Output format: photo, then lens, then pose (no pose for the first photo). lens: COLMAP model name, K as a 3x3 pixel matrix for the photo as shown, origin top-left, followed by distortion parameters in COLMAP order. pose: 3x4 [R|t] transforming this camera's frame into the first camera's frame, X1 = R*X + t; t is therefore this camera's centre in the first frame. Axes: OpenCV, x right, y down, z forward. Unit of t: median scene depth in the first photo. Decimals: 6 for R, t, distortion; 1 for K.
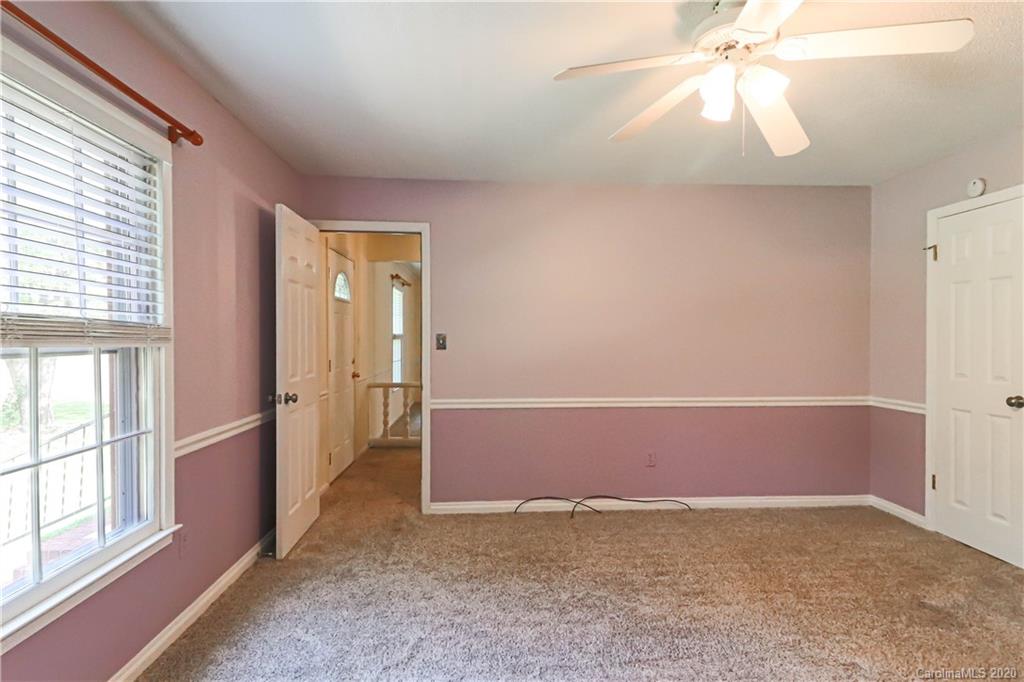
lens RADIAL K [[531.9, 0, 514.9], [0, 531.9, 335.1], [0, 0, 1]] dist [0.006457, -0.000438]
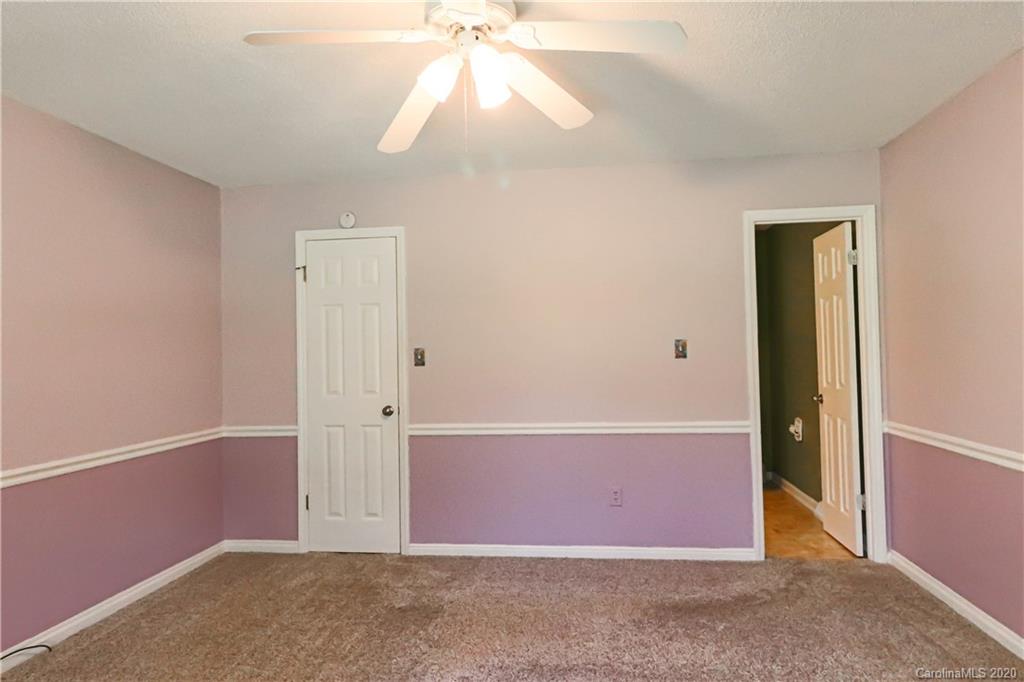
lens RADIAL K [[632.4, 0, 517.1], [0, 632.4, 335.2], [0, 0, 1]] dist [0.008874, 0.000892]
pose [[0.194017, 0.026439, 0.980642, -0.306652], [0.016126, 0.999416, -0.030136, 0.004438], [-0.980866, 0.021661, 0.193477, 0.376830]]
